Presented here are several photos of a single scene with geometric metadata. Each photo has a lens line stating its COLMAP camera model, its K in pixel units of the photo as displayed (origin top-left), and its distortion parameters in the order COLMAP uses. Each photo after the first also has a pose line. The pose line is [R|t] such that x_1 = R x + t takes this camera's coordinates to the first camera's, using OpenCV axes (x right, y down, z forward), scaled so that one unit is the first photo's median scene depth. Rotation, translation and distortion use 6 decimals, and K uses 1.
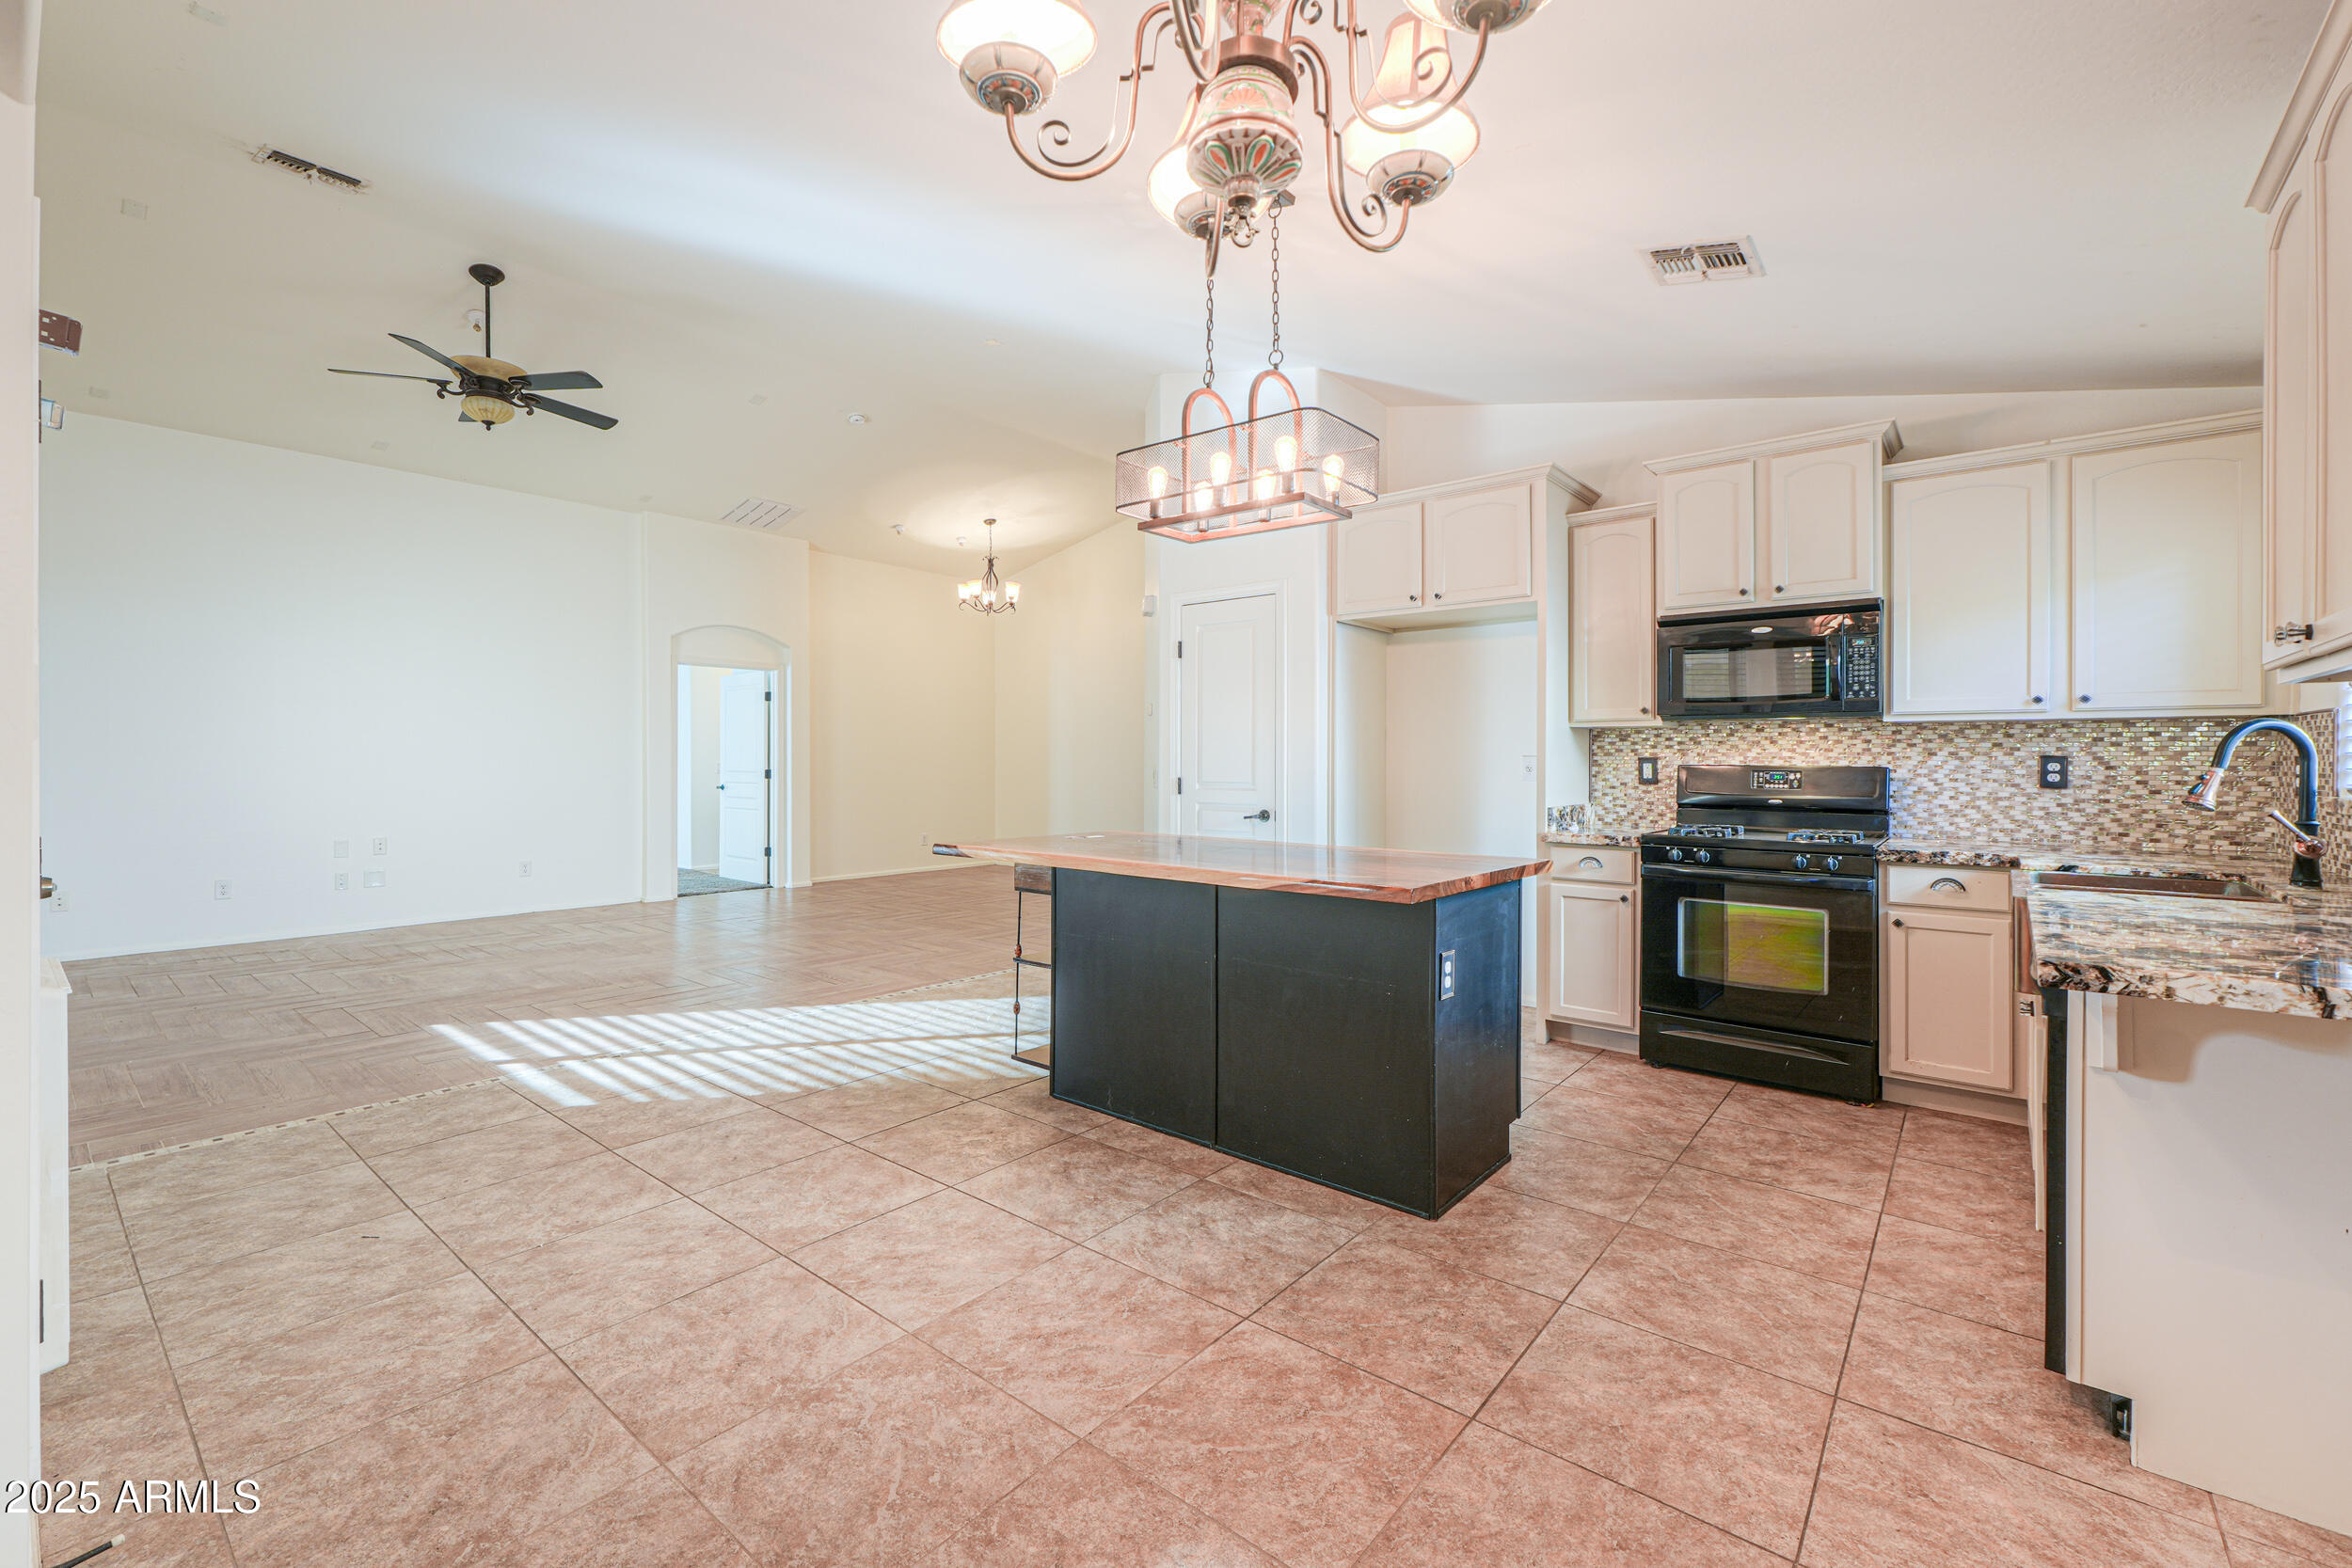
lens RADIAL K [[991.6, 0, 1174.0], [0, 991.6, 776.4], [0, 0, 1]] dist [0.000780, 0.000066]
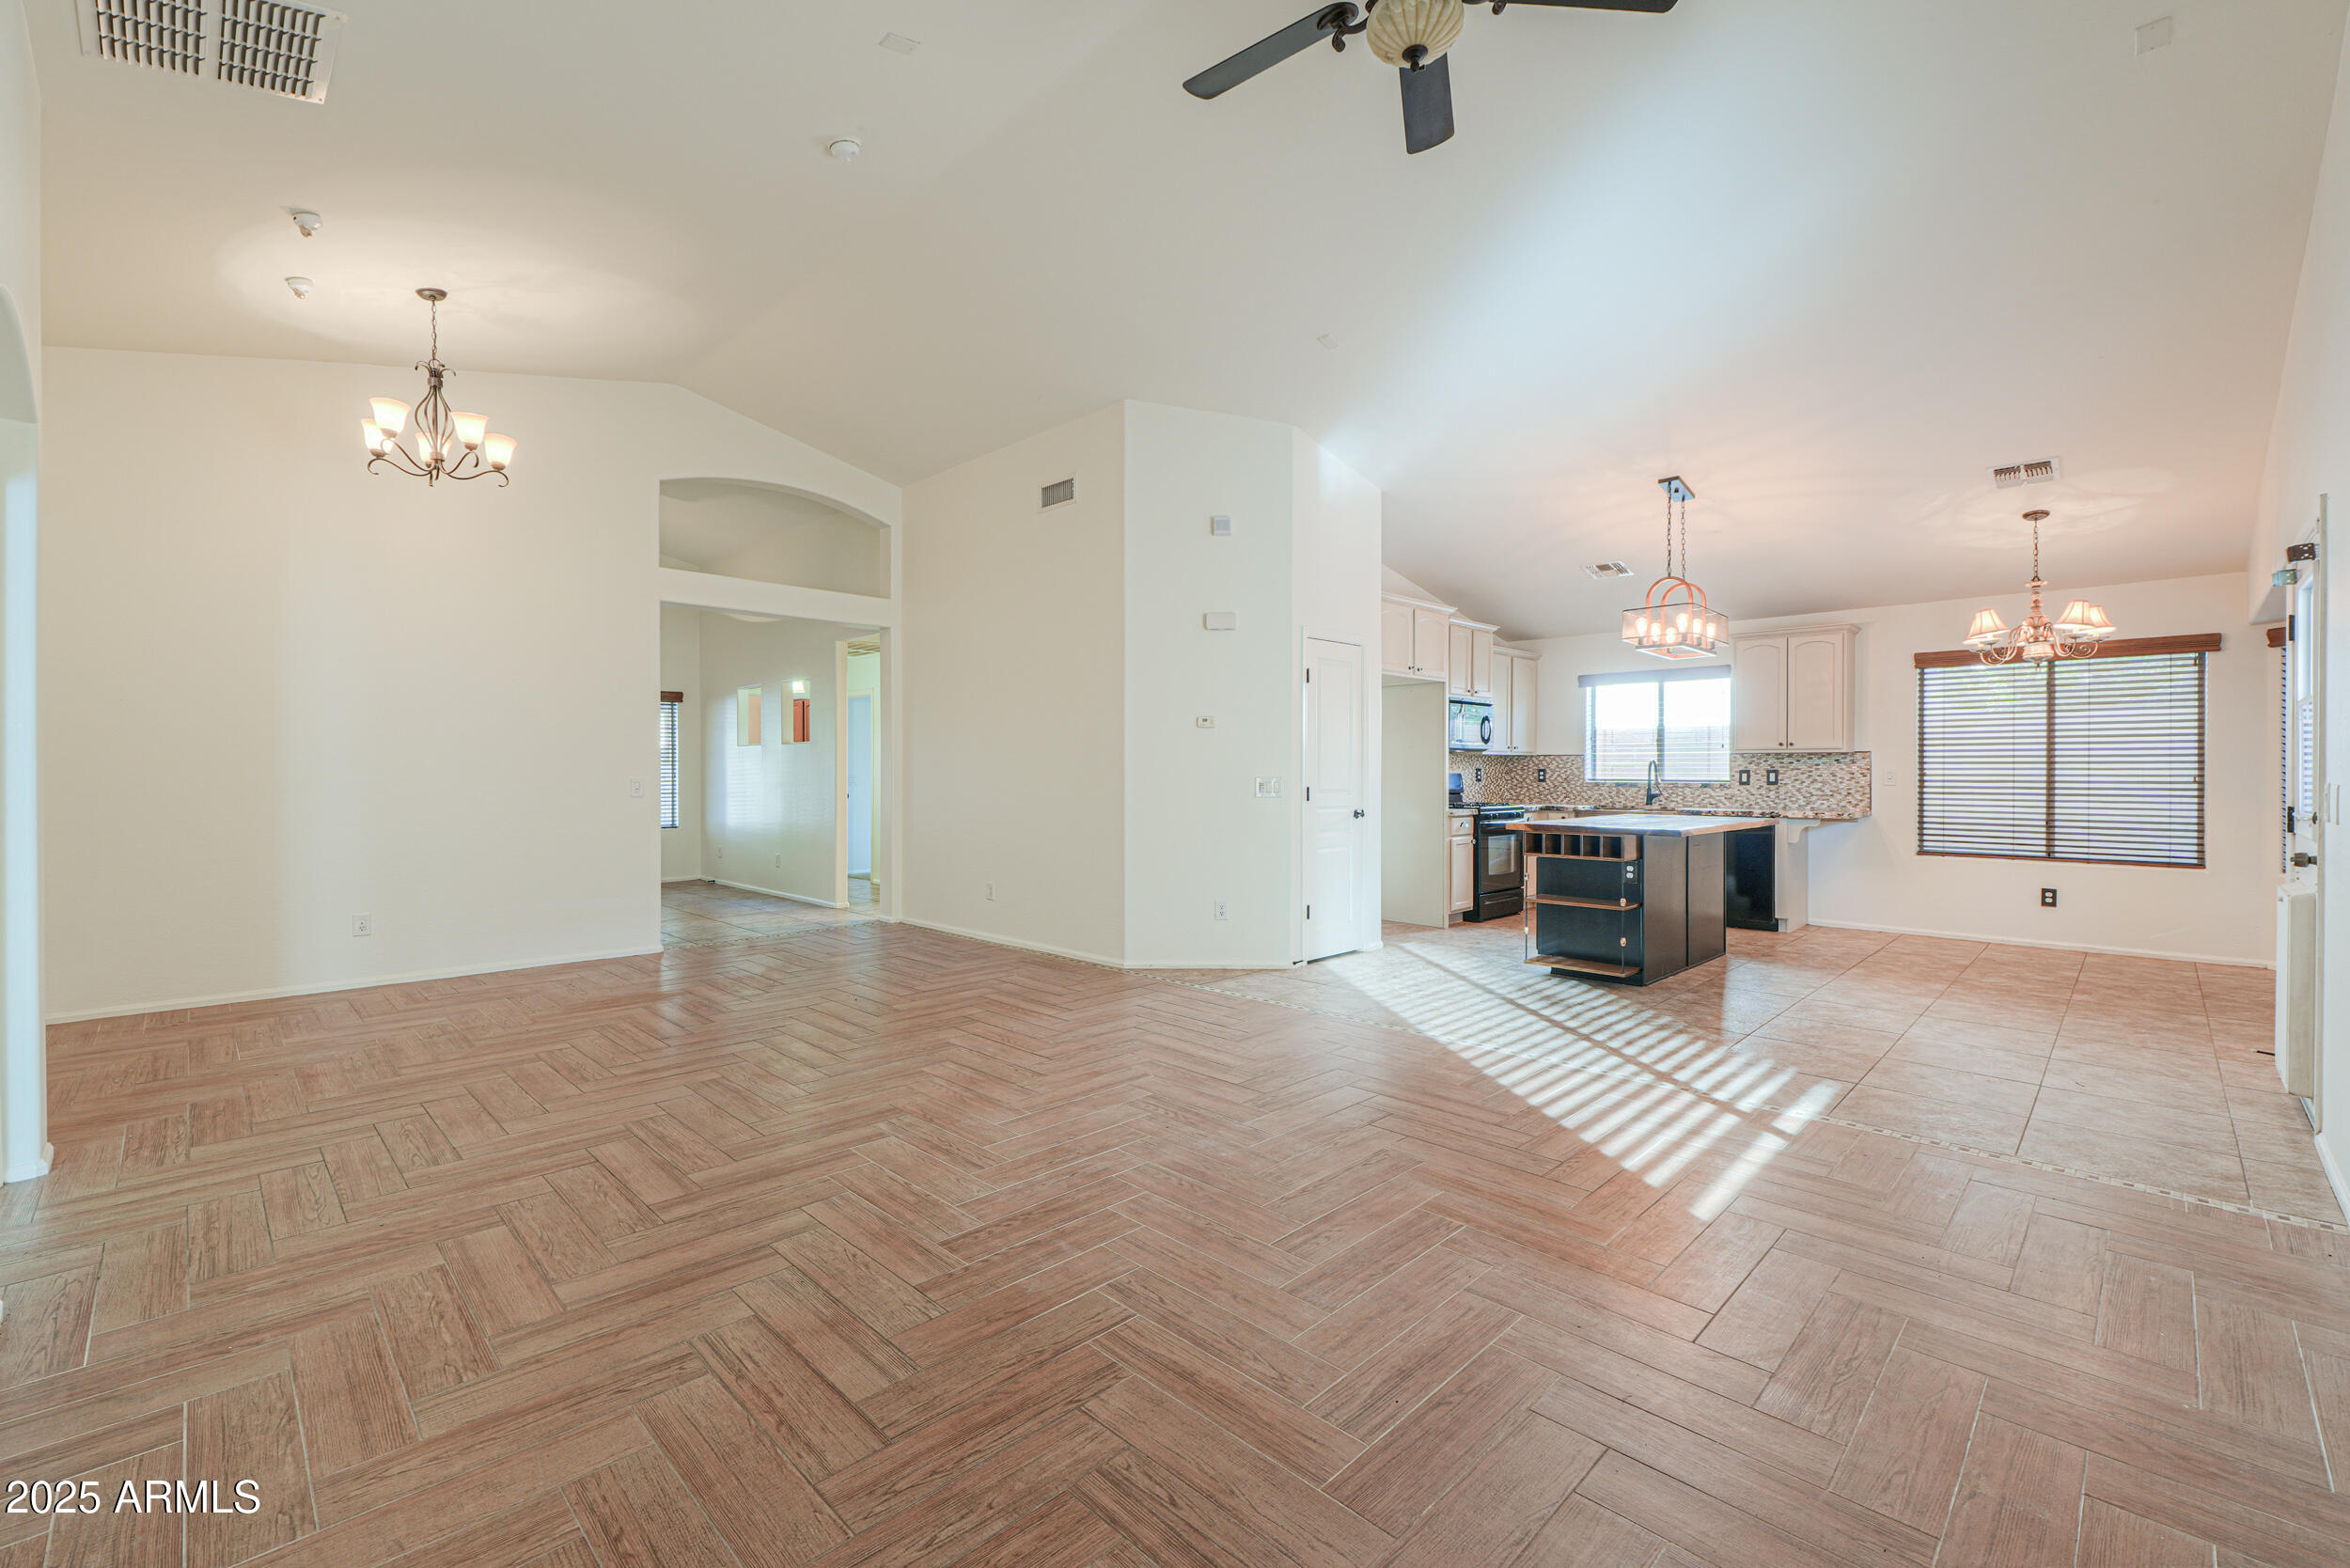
lens RADIAL K [[990.9, 0, 1173.0], [0, 990.9, 776.5], [0, 0, 1]] dist [0.000780, 0.000066]
pose [[0.094353, -0.005373, 0.995524, -1.433741], [0.020082, 0.999792, 0.003493, -0.023679], [-0.995336, 0.019663, 0.094442, 1.307362]]
